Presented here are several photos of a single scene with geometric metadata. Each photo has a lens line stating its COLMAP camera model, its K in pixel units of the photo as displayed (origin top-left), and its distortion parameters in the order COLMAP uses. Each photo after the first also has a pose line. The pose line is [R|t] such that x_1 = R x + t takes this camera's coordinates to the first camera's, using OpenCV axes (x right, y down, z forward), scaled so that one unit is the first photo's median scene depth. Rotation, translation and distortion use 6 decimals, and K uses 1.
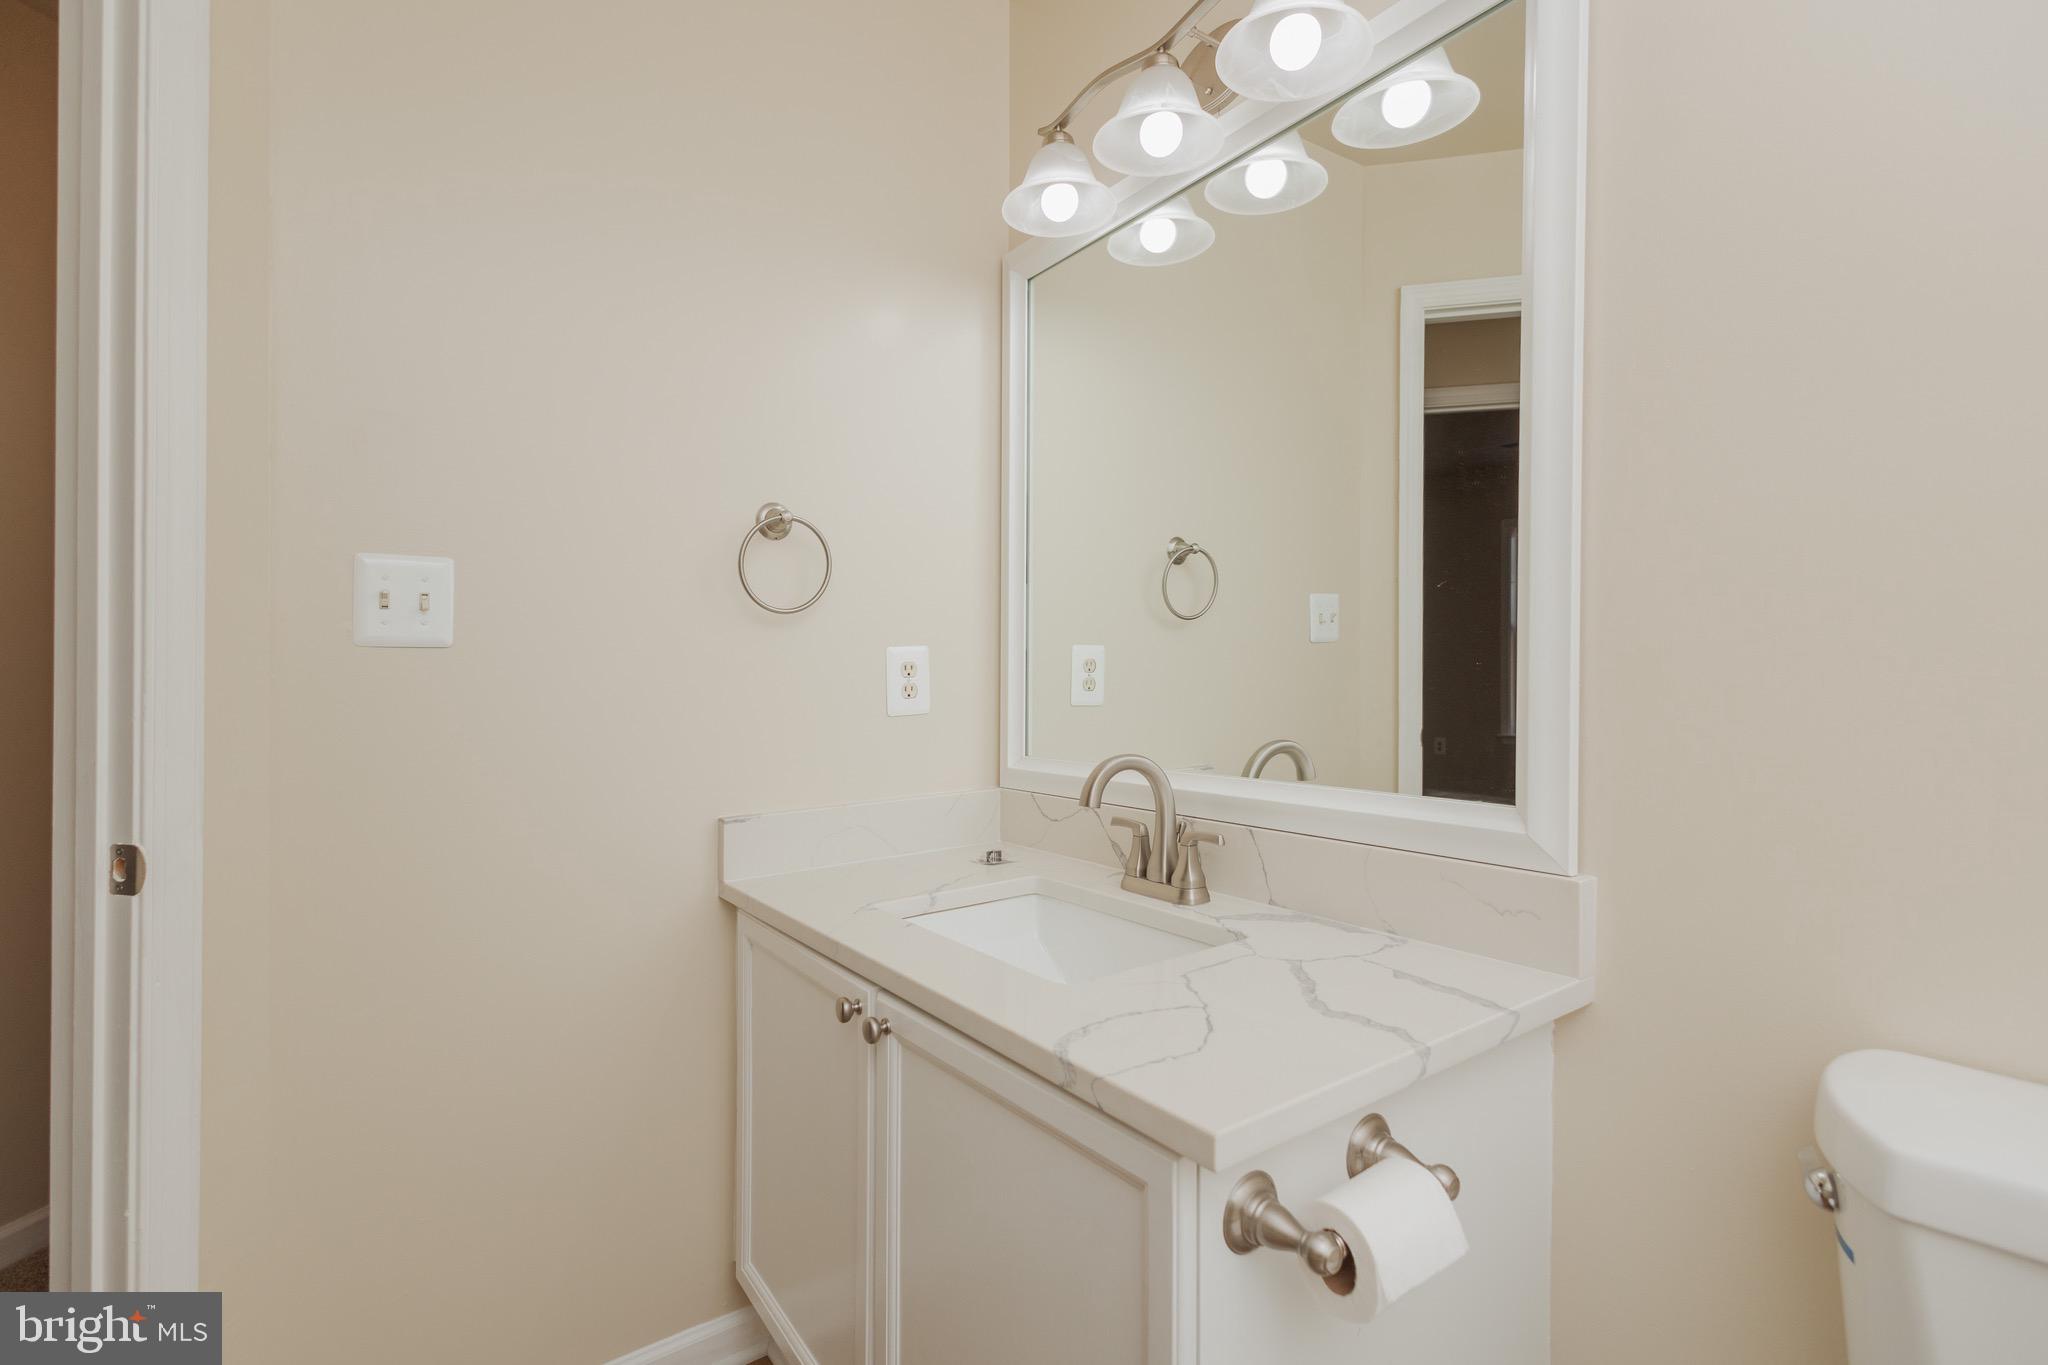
lens RADIAL K [[968.3, 0, 989.0], [0, 968.3, 658.0], [0, 0, 1]] dist [0.004070, 0.000094]
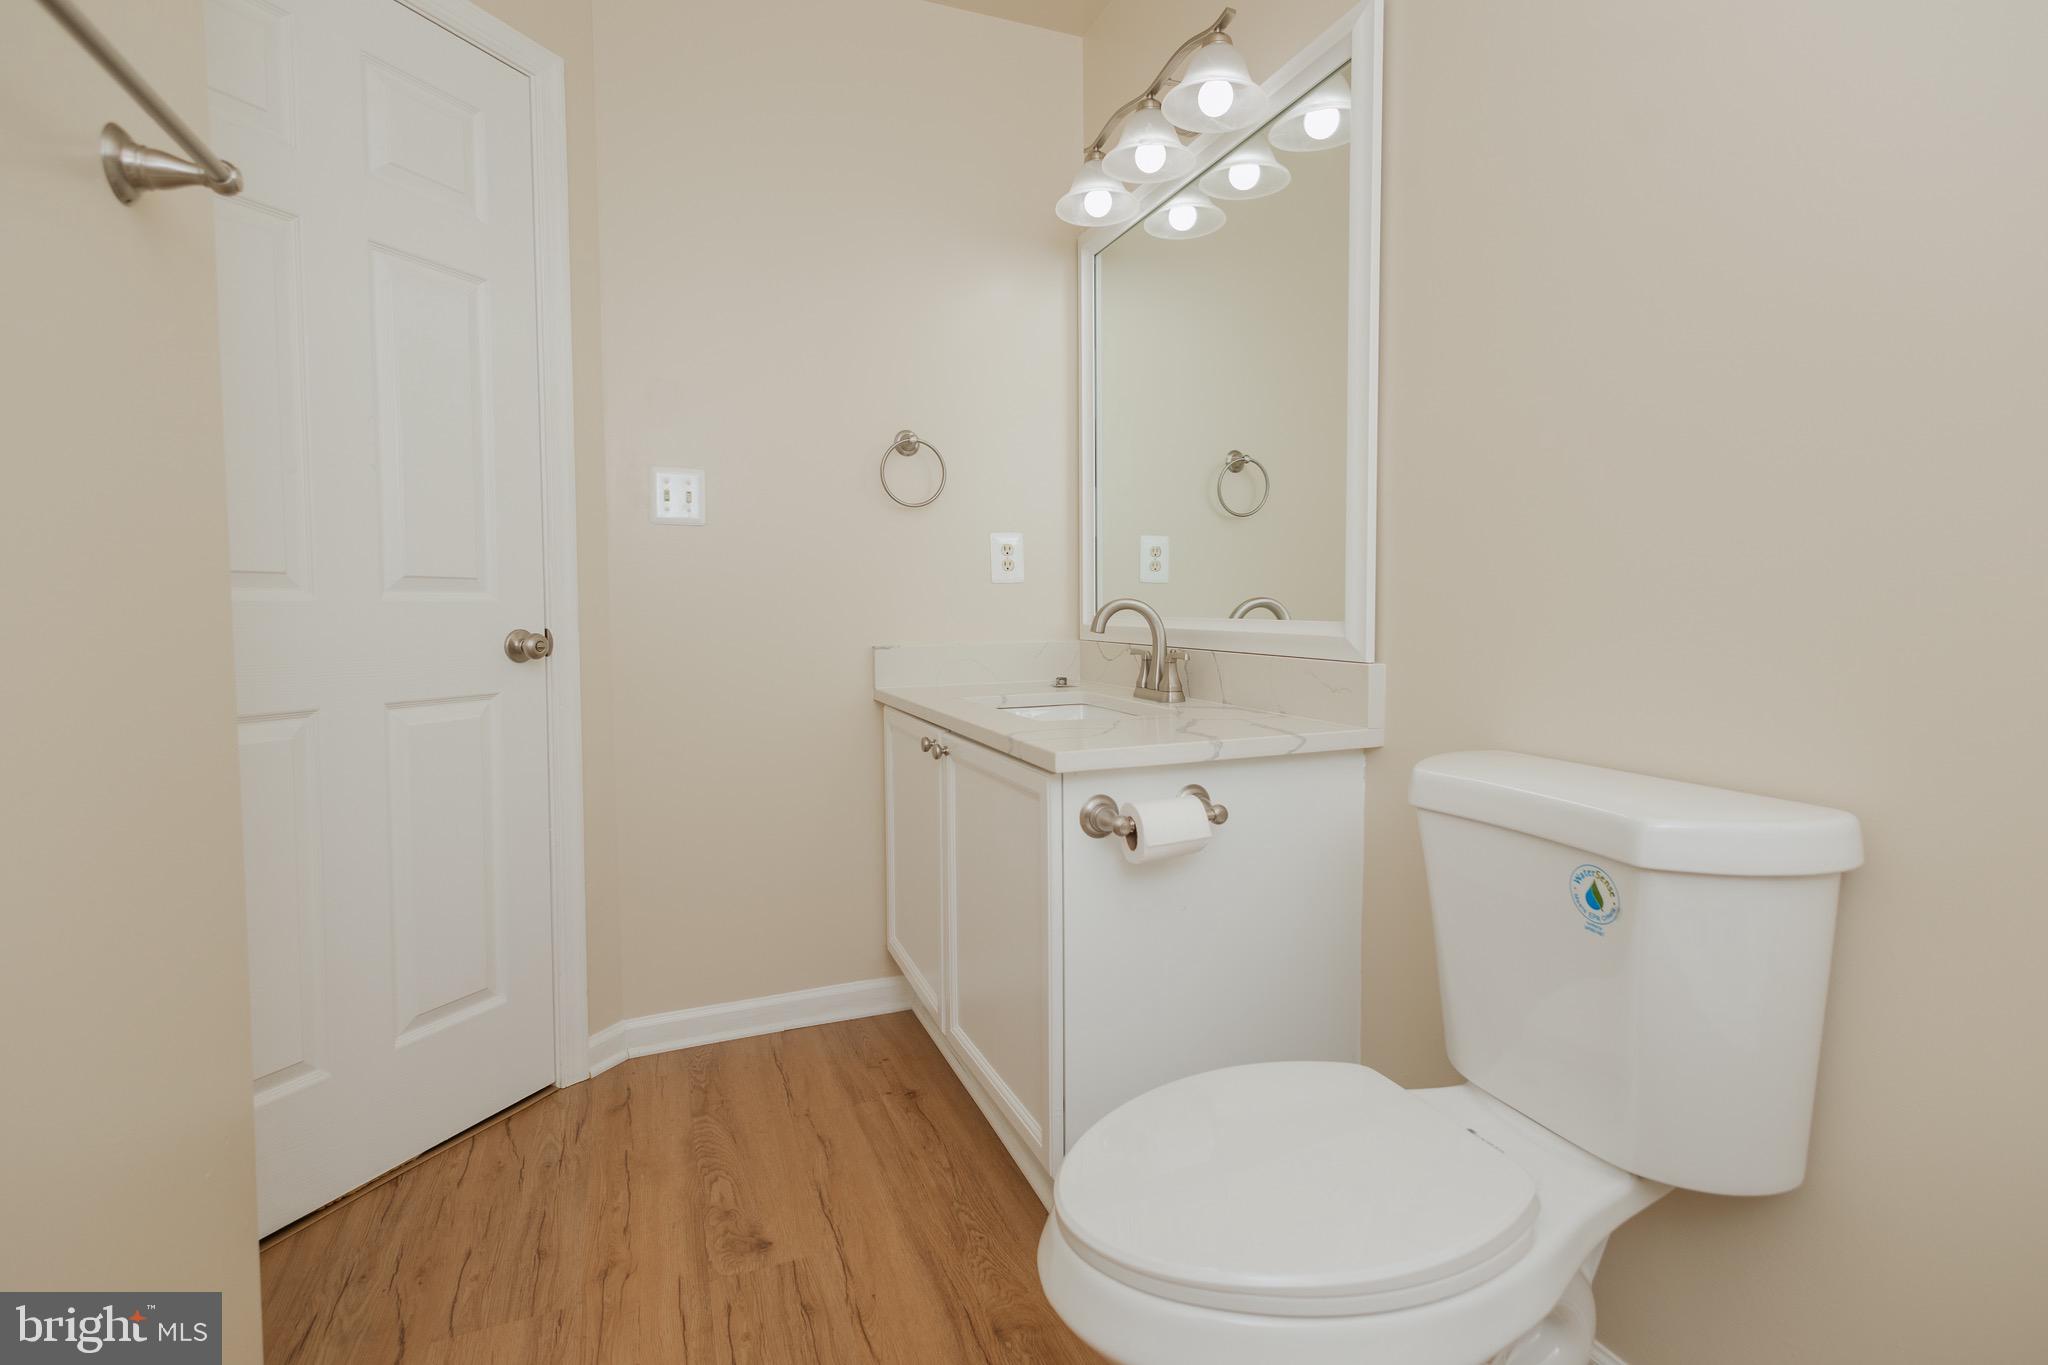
lens RADIAL K [[962.0, 0, 1024.2], [0, 962.0, 682.7], [0, 0, 1]] dist [0.000851, -0.000240]
pose [[0.977468, 0.027775, -0.209249, 0.274788], [-0.007496, 0.995247, 0.097091, 0.078689], [0.210952, -0.093335, 0.973030, -0.421992]]
